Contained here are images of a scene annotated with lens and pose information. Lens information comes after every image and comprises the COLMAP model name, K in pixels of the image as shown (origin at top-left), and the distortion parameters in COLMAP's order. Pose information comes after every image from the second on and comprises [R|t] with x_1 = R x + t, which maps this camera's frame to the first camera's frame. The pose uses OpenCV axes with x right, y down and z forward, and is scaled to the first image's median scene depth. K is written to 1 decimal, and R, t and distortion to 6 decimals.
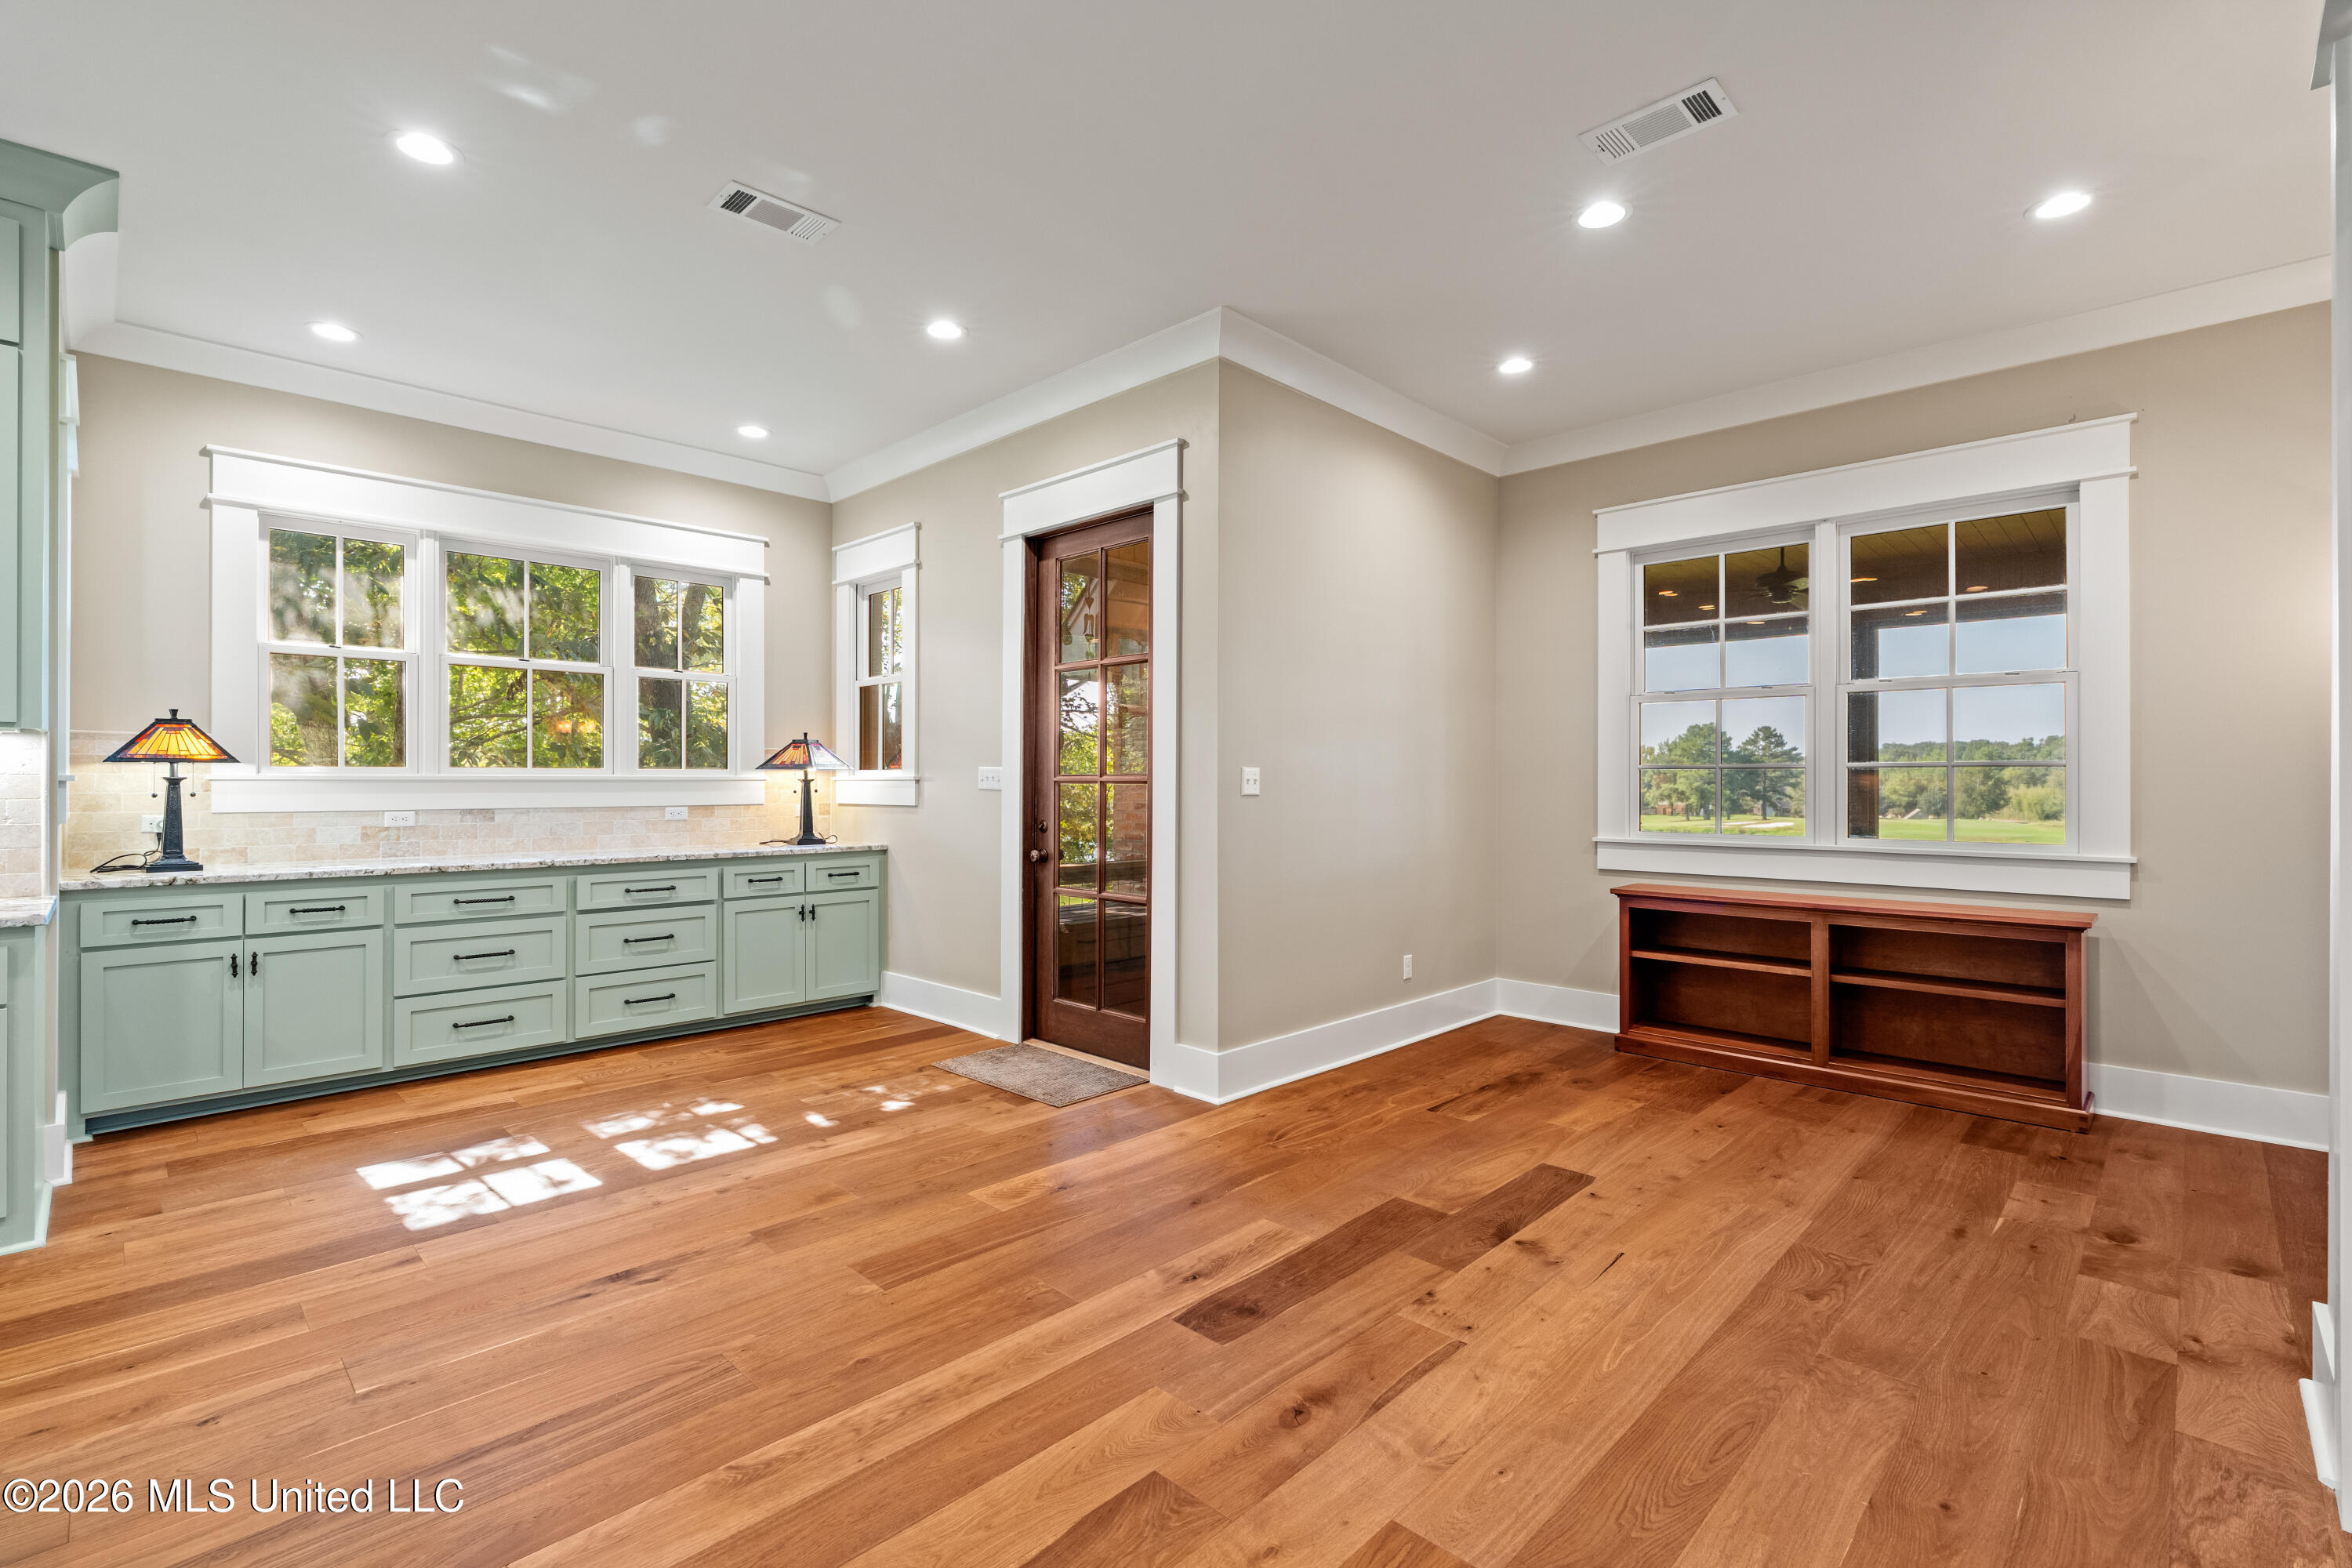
lens RADIAL K [[1053.6, 0, 1169.4], [0, 1053.6, 778.2], [0, 0, 1]] dist [-0.001269, 0.000123]
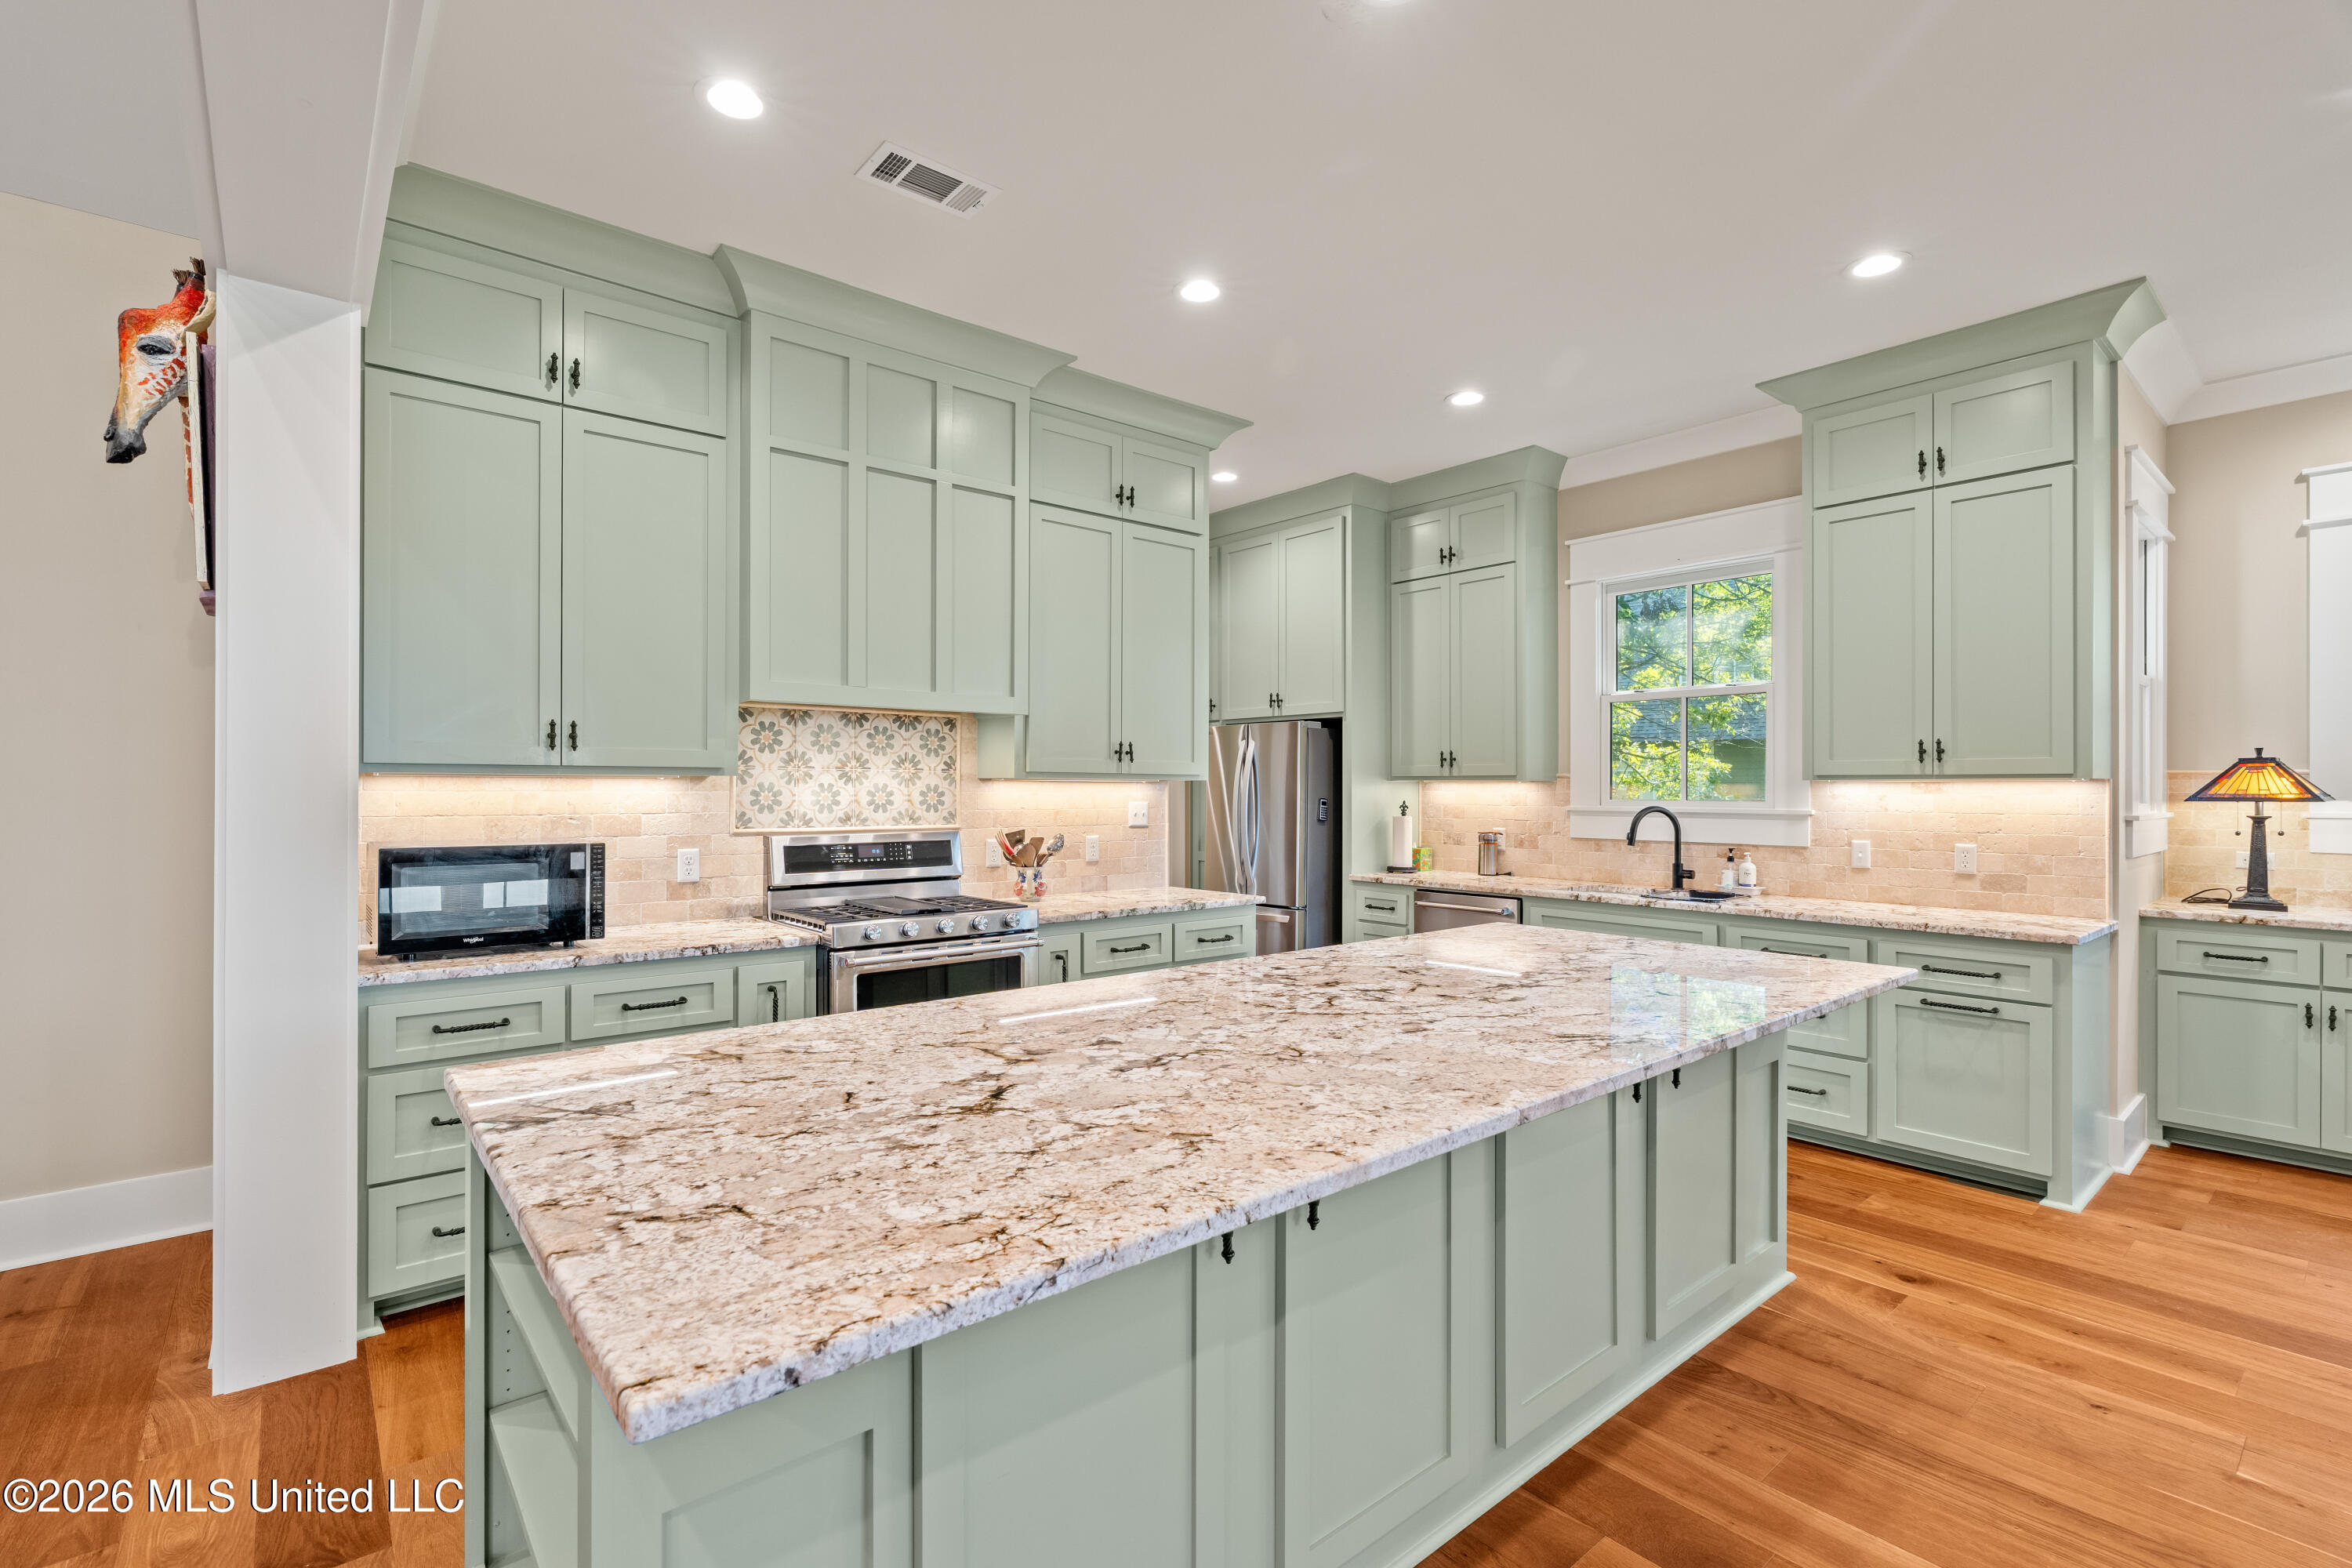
lens RADIAL K [[1053.3, 0, 1165.7], [0, 1053.3, 788.5], [0, 0, 1]] dist [-0.001731, 0.000738]
pose [[-0.096118, -0.002207, -0.995368, 0.149803], [-0.000755, 0.999997, -0.002145, -0.023374], [0.995370, 0.000545, -0.096119, 0.056704]]
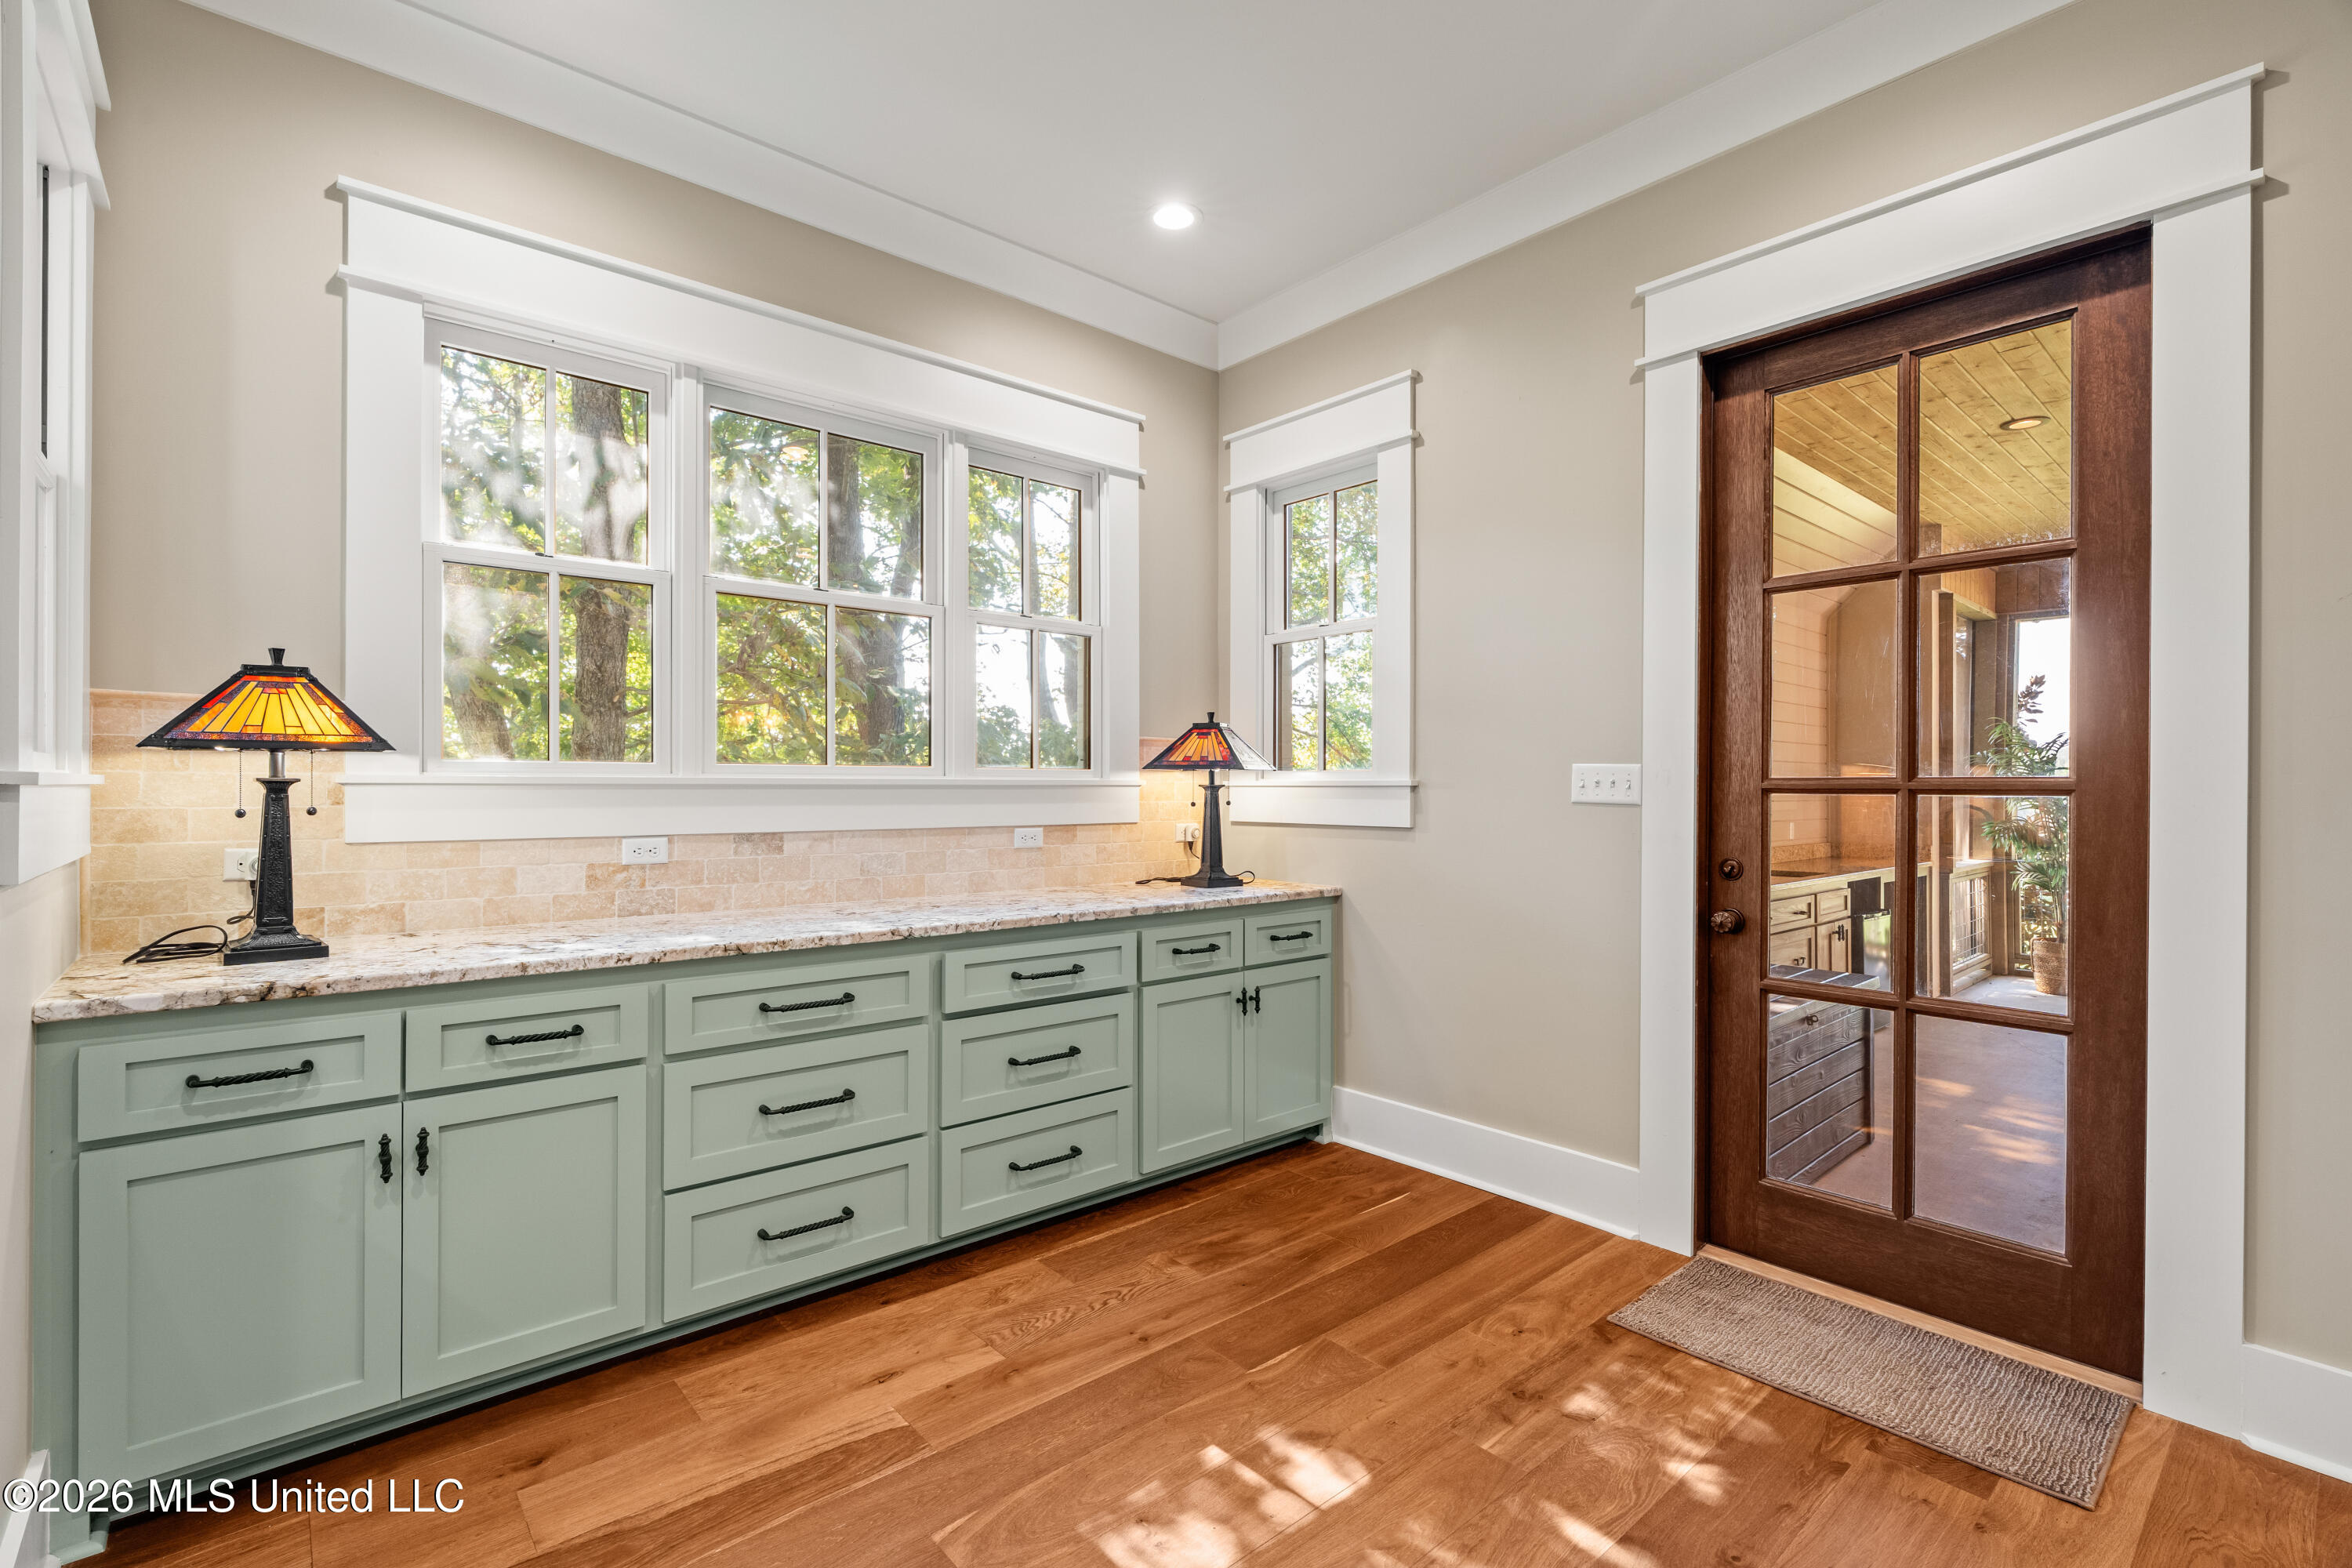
lens RADIAL K [[1052.2, 0, 1166.7], [0, 1052.2, 784.1], [0, 0, 1]] dist [-0.000841, -0.000200]
pose [[0.996859, 0.002640, -0.079155, -0.450174], [-0.002603, 0.999996, 0.000577, 0.000553], [0.079156, -0.000369, 0.996862, 0.499457]]
